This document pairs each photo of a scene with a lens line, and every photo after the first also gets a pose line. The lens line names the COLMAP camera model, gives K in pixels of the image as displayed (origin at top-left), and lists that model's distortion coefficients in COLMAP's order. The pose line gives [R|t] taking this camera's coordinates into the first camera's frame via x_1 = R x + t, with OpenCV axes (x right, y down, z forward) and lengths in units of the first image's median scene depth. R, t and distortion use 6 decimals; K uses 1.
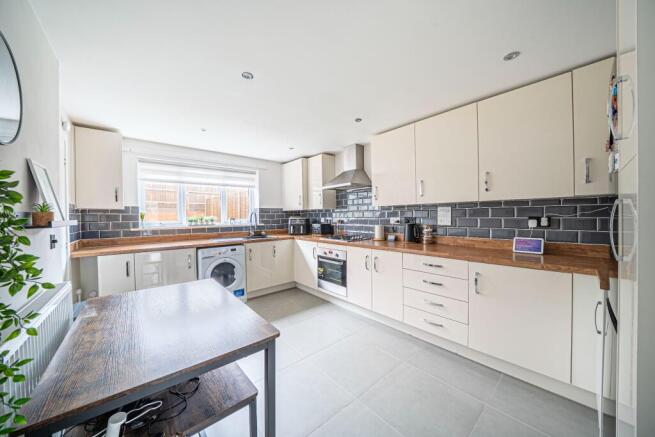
lens RADIAL K [[228.5, 0, 327.5], [0, 228.5, 218.5], [0, 0, 1]] dist [0.000076, -0.000005]
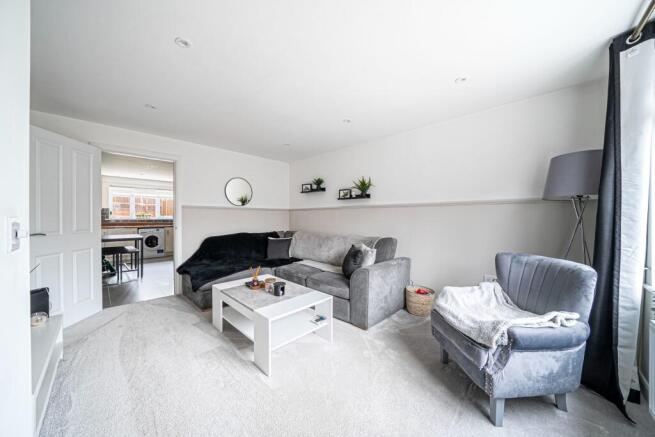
lens RADIAL K [[228.5, 0, 327.5], [0, 228.5, 218.5], [0, 0, 1]] dist [0.000076, -0.000005]
pose [[0.995654, 0.021304, 0.090662, 0.848609], [-0.020955, 0.999769, -0.004803, 0.007738], [-0.090743, 0.002883, 0.995870, -1.100190]]
